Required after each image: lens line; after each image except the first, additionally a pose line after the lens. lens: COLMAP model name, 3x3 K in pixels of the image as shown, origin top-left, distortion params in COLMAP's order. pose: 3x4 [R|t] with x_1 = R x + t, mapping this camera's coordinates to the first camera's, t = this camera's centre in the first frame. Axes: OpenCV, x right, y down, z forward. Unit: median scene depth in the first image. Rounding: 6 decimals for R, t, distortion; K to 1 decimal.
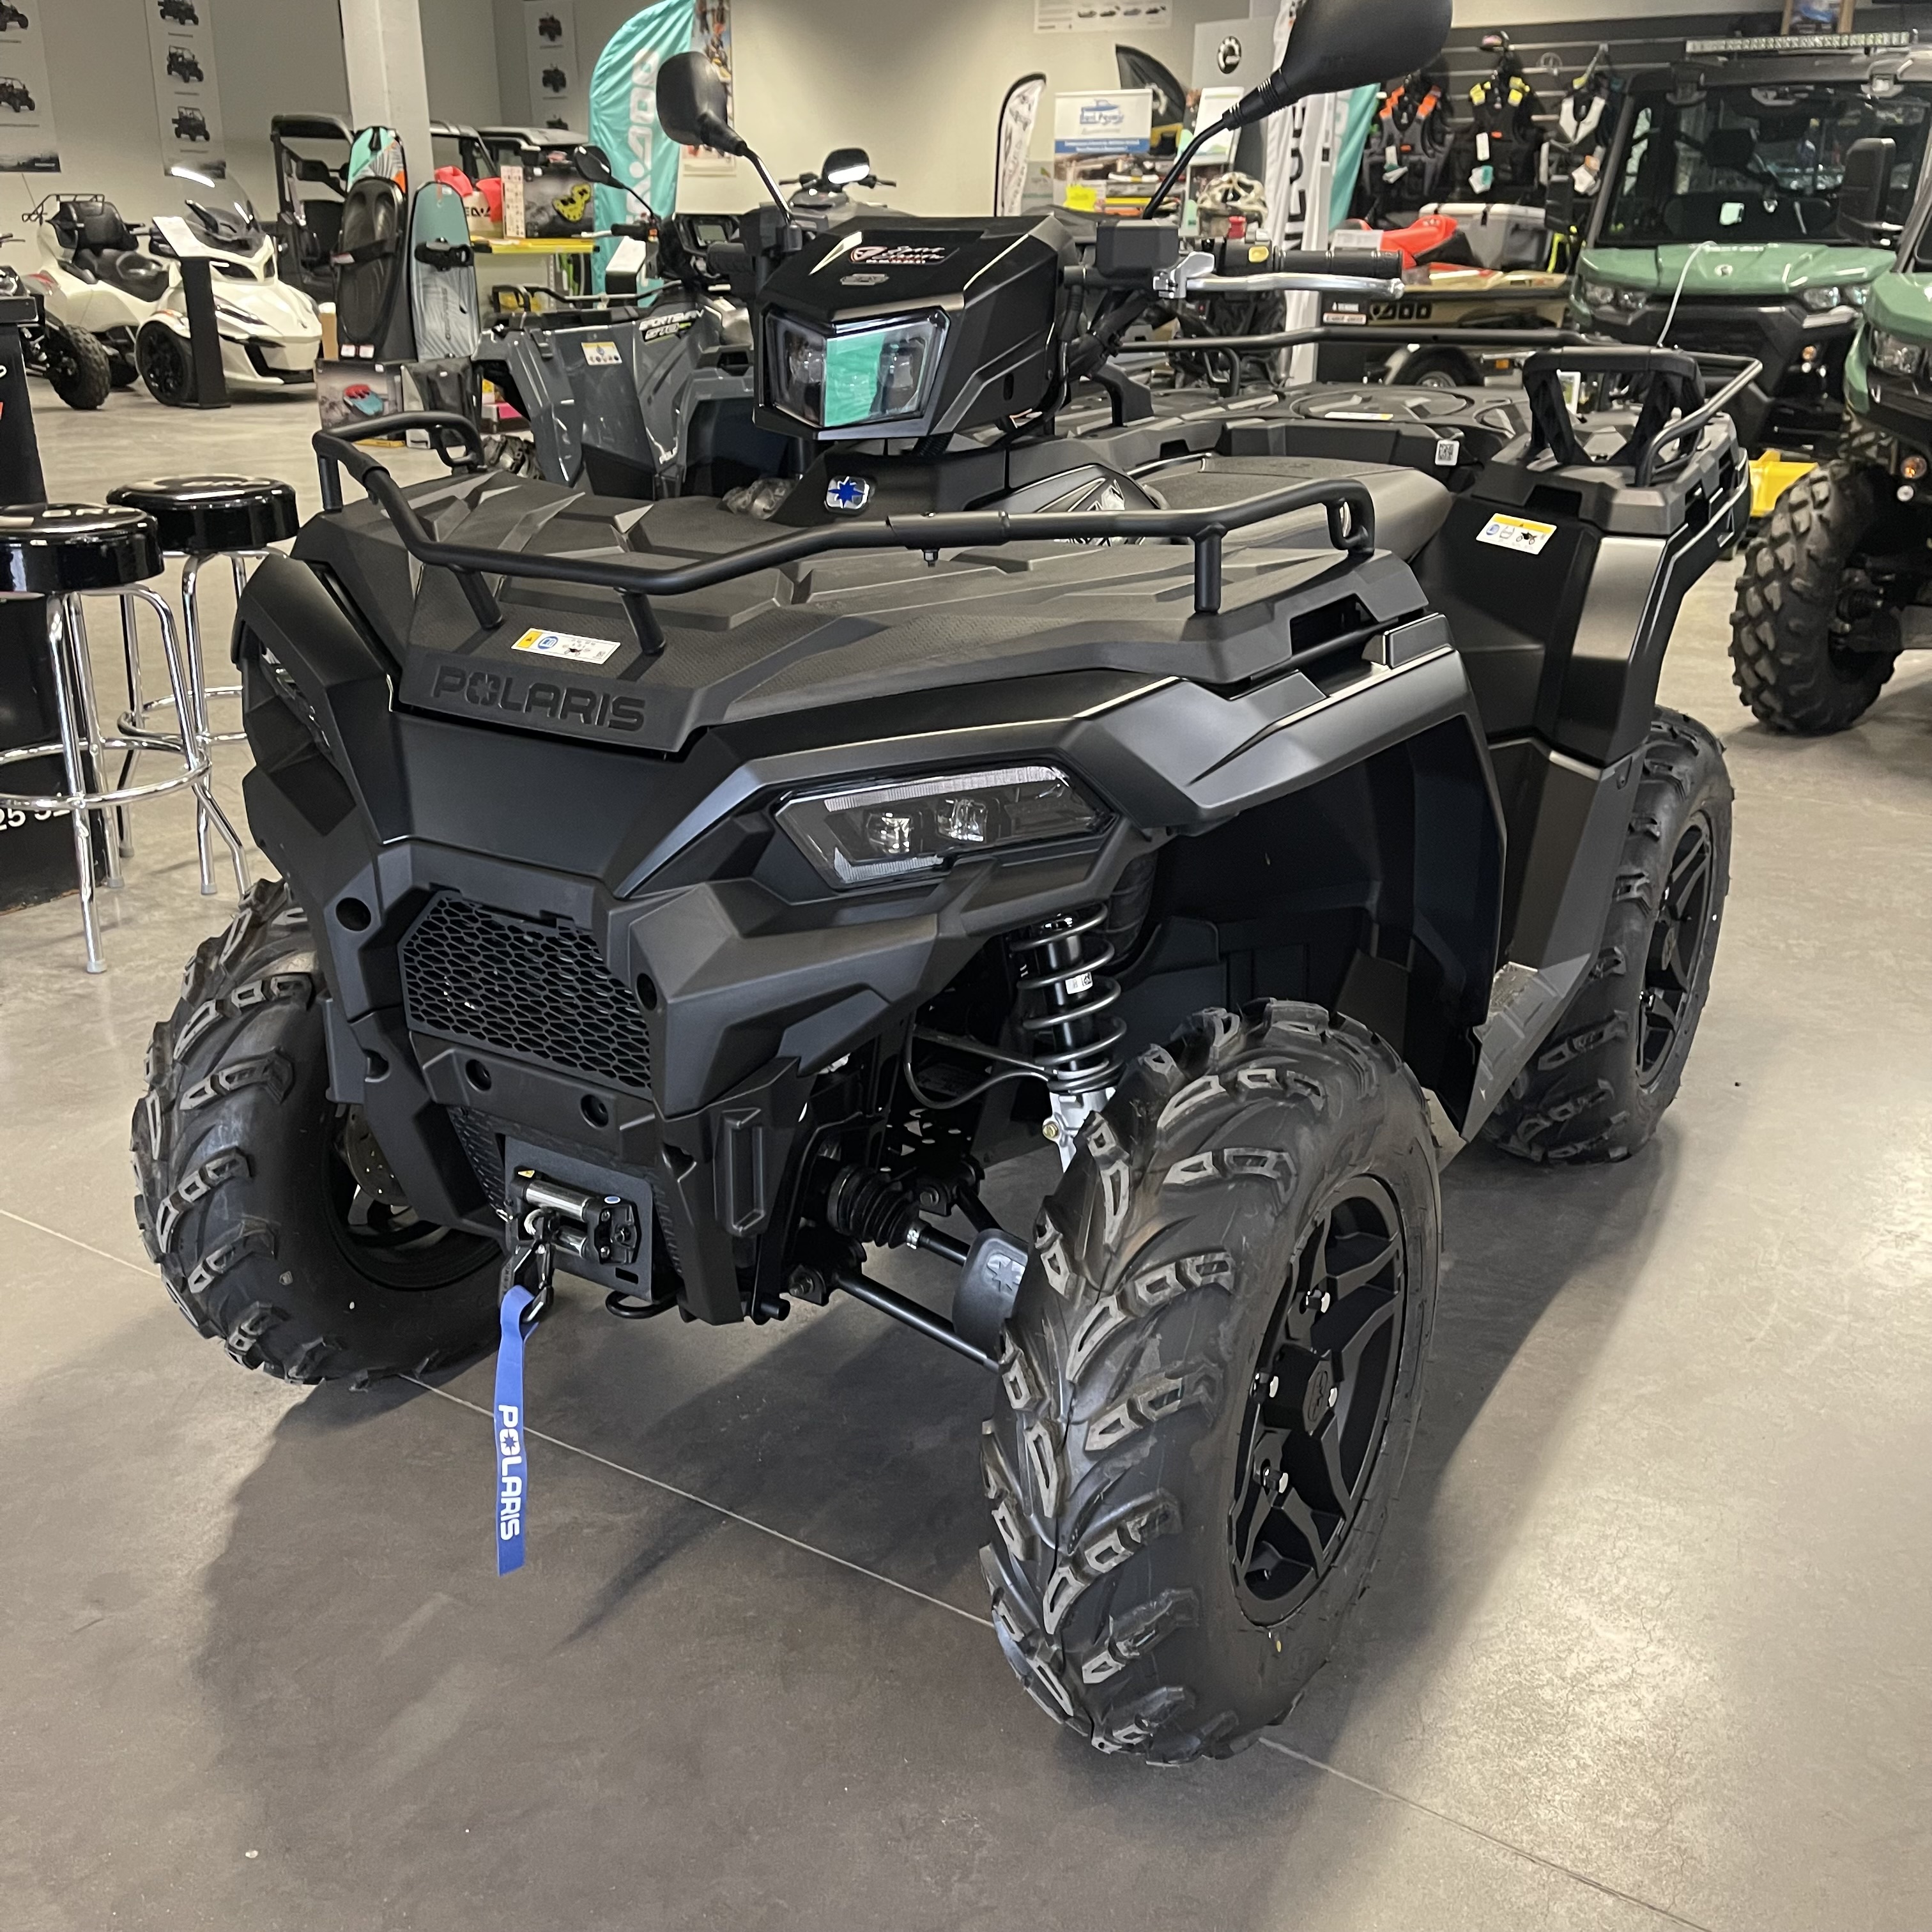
lens RADIAL K [[2111.2, 0, 905.1], [0, 2111.2, 903.9], [0, 0, 1]] dist [0.125295, -0.192928]
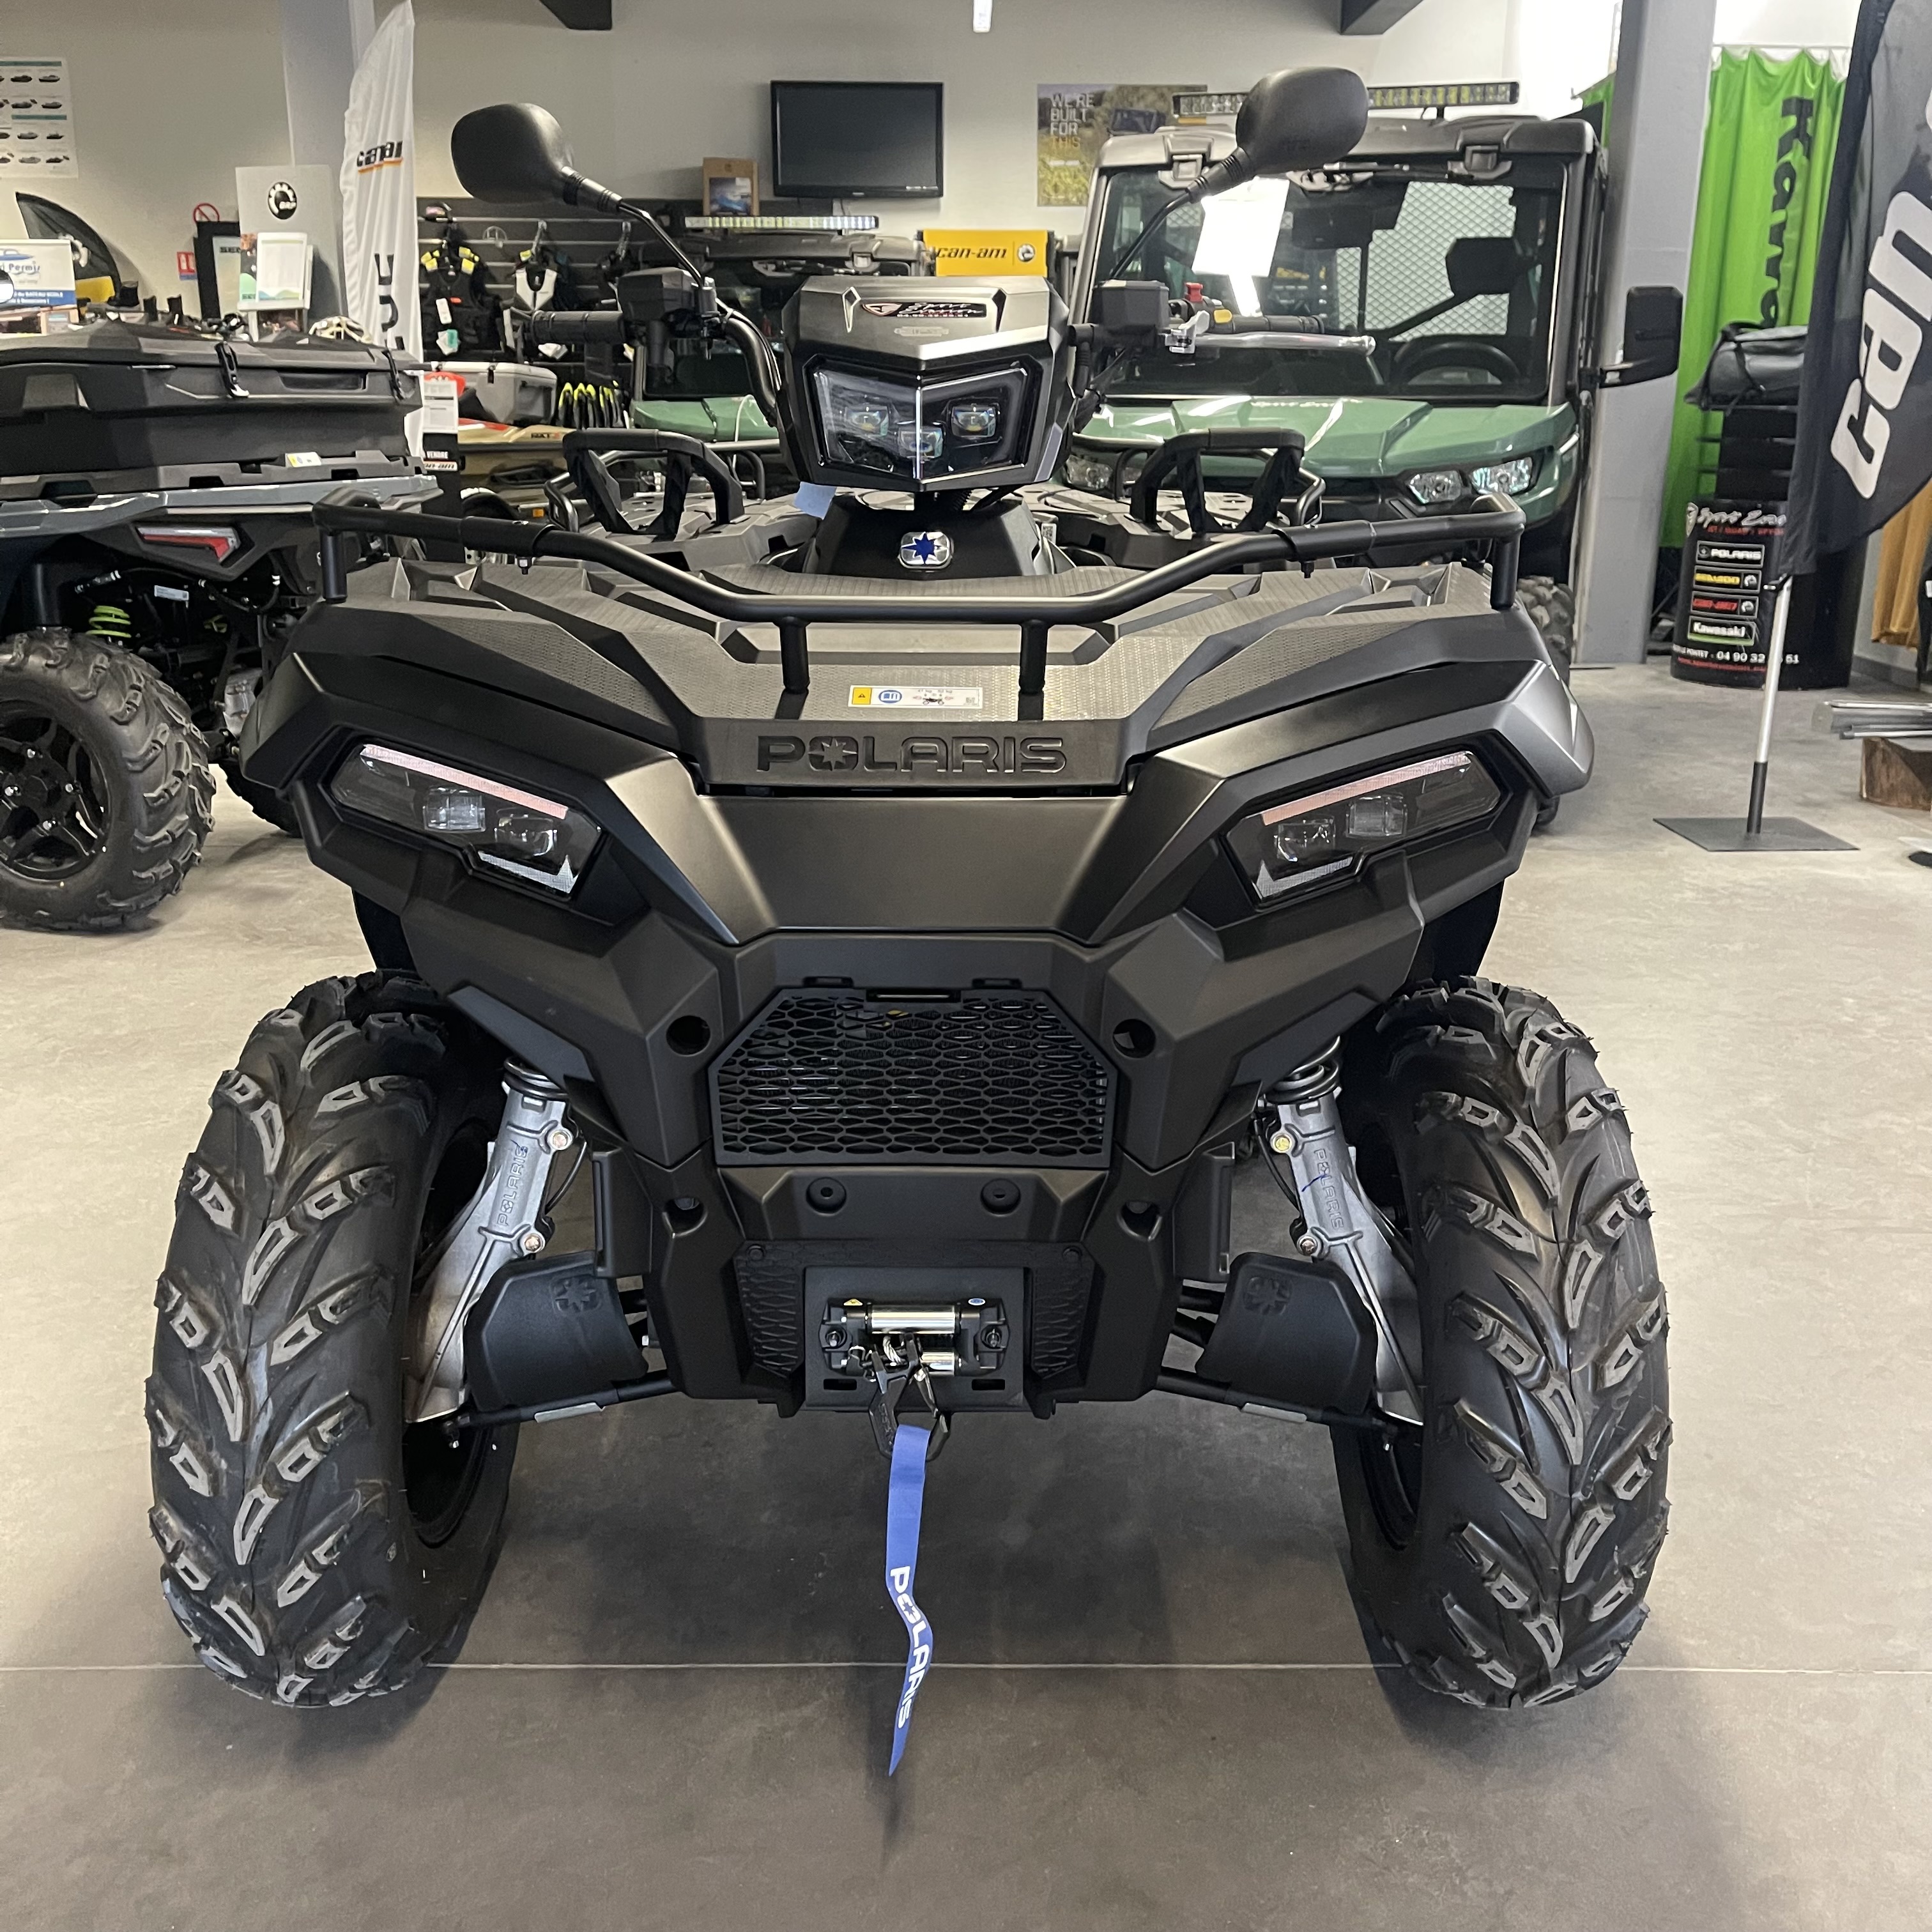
lens RADIAL K [[2111.2, 0, 905.1], [0, 2111.2, 903.9], [0, 0, 1]] dist [0.125295, -0.192928]
pose [[0.823581, -0.128990, 0.552336, -0.168228], [0.174655, 0.984154, -0.030591, -0.001510], [-0.539638, 0.121663, 0.833060, 0.062610]]
